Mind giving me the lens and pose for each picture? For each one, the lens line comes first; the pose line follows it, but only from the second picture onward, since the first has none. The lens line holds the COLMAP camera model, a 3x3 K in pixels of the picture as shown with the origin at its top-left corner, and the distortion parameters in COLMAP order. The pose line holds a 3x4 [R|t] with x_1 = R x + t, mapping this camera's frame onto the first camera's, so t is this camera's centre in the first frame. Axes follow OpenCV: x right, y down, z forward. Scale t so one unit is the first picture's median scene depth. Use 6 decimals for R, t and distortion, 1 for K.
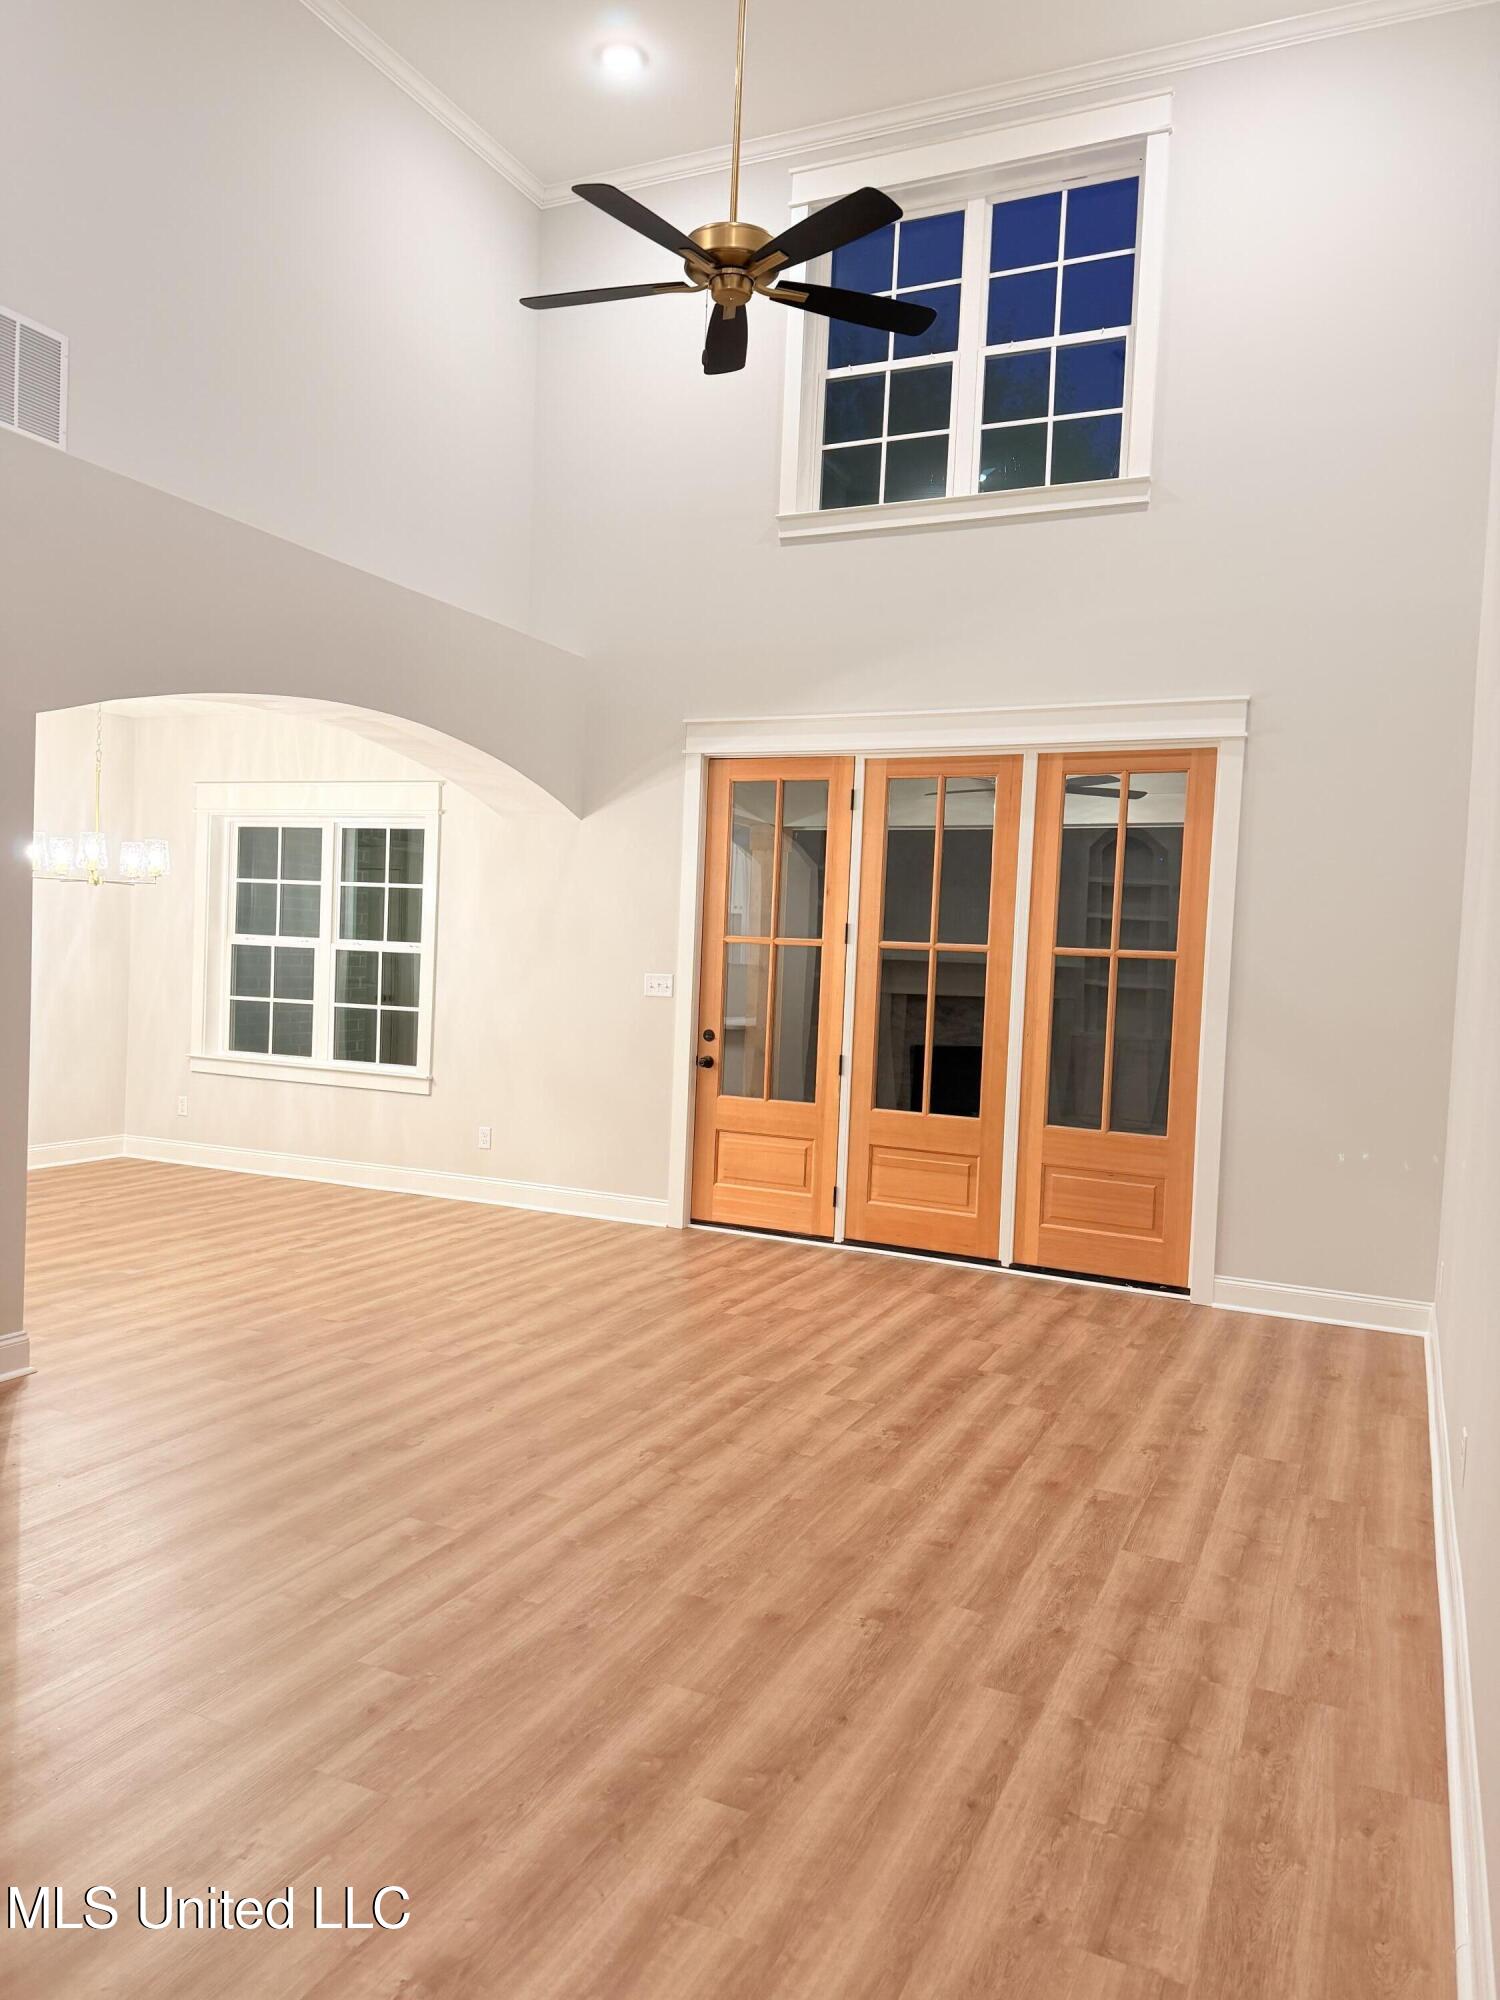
lens RADIAL K [[1415.6, 0, 750.0], [0, 1415.6, 1000.0], [0, 0, 1]] dist [0.005399, -0.001889]
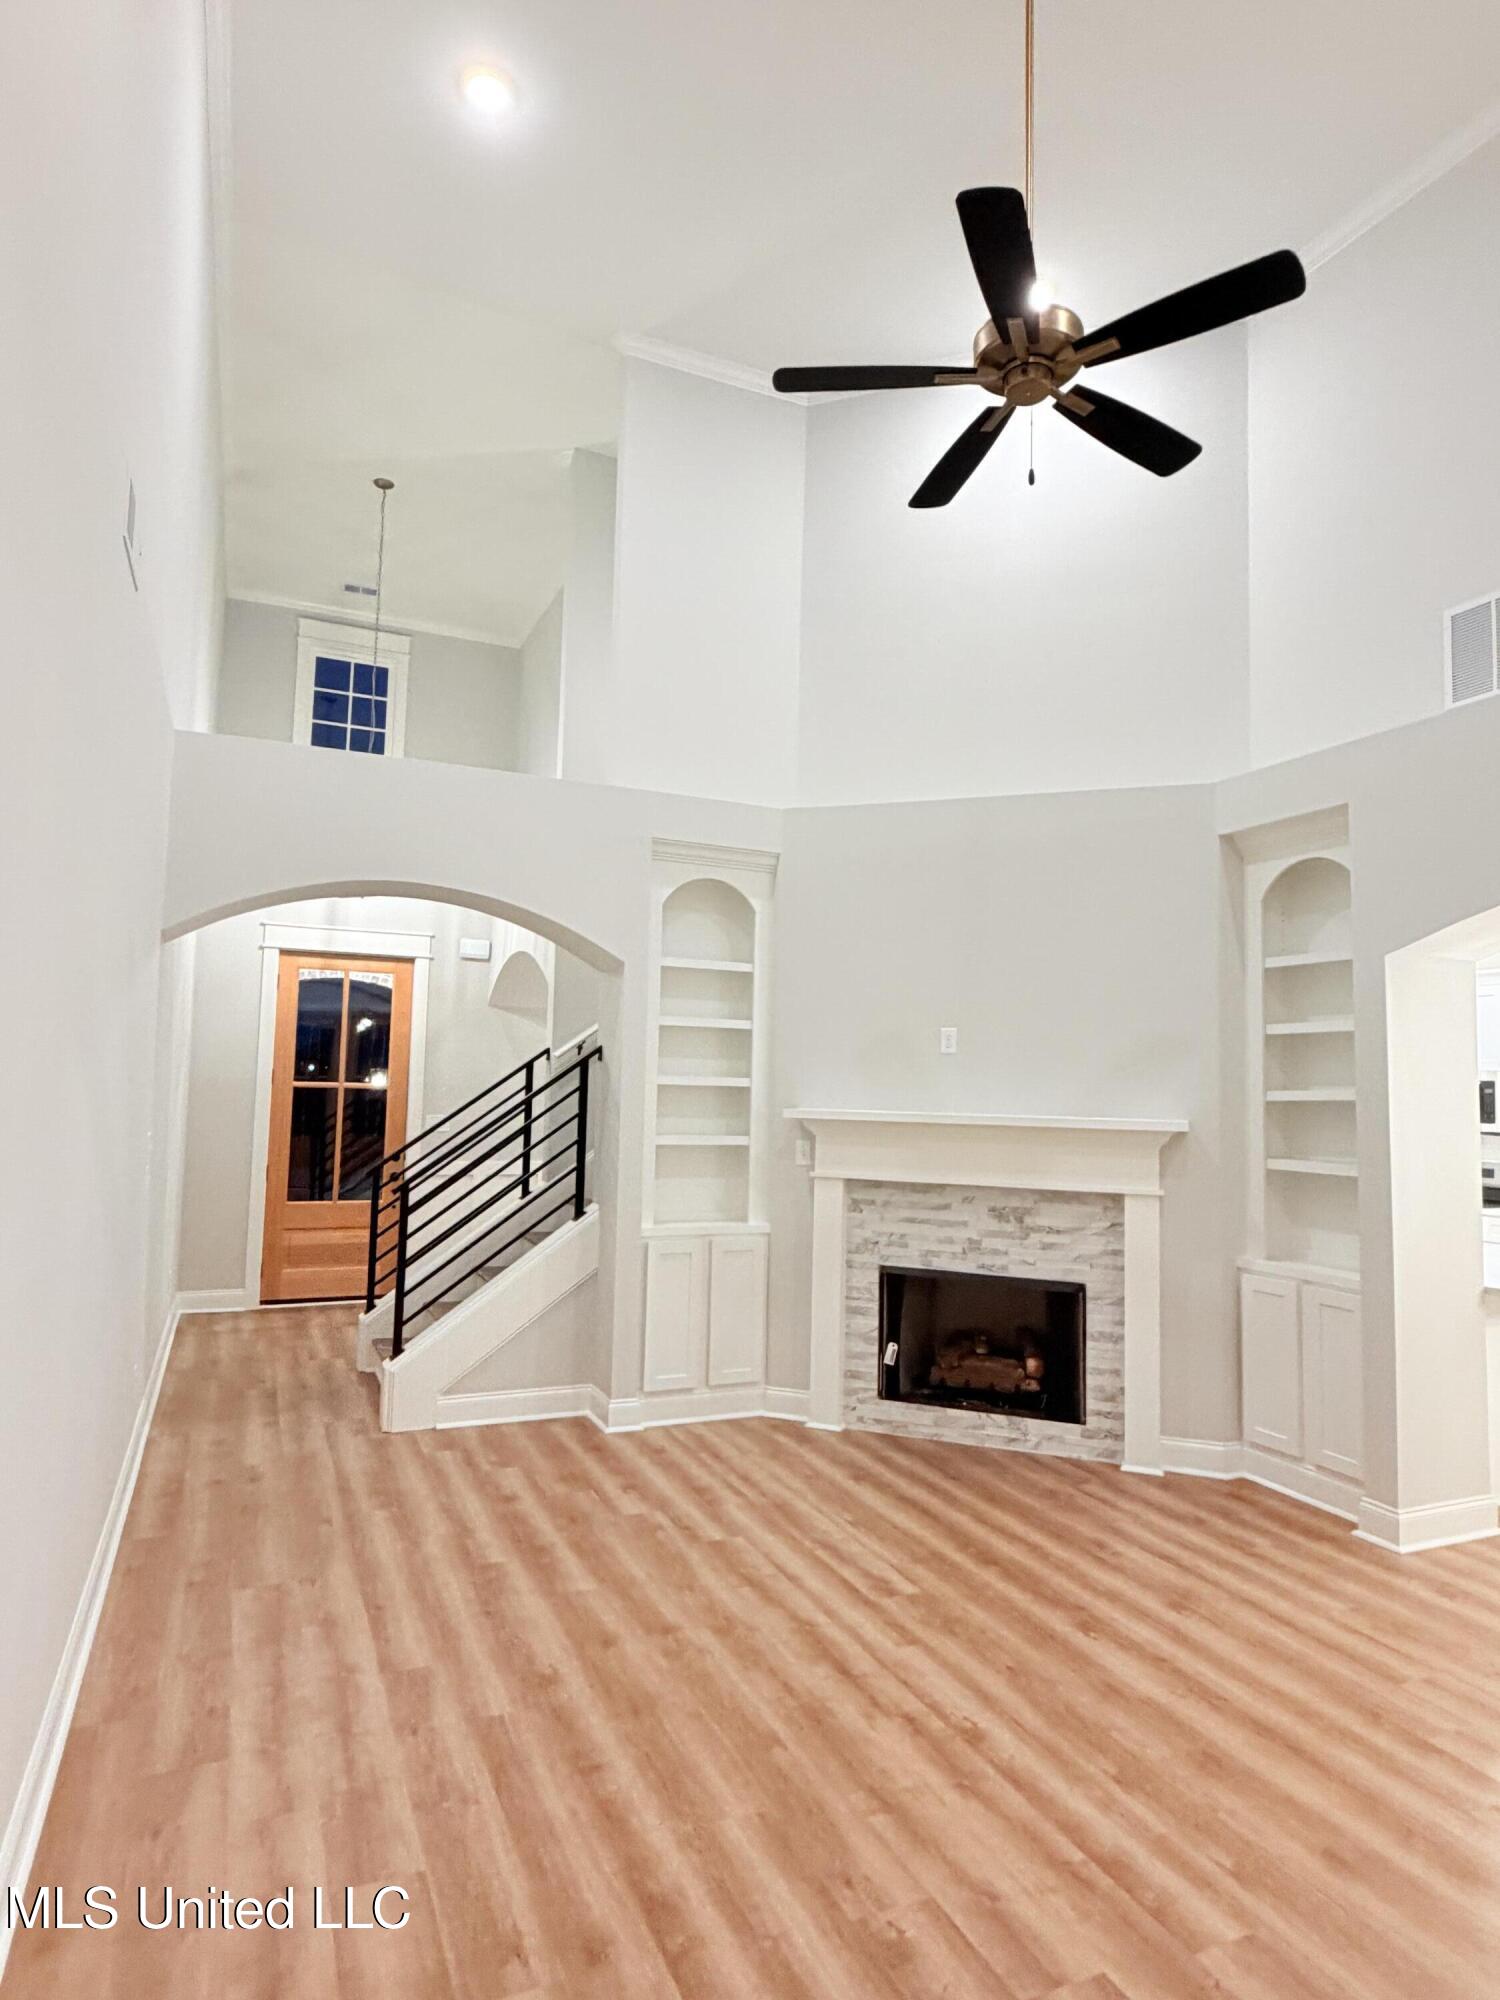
lens RADIAL K [[1155.9, 0, 750.0], [0, 1155.9, 1000.0], [0, 0, 1]] dist [0.000473, 0.001615]
pose [[-0.659703, -0.107852, -0.743747, 0.695985], [-0.078735, 0.994121, -0.074321, -0.070351], [0.747391, 0.009529, -0.664317, 1.601643]]
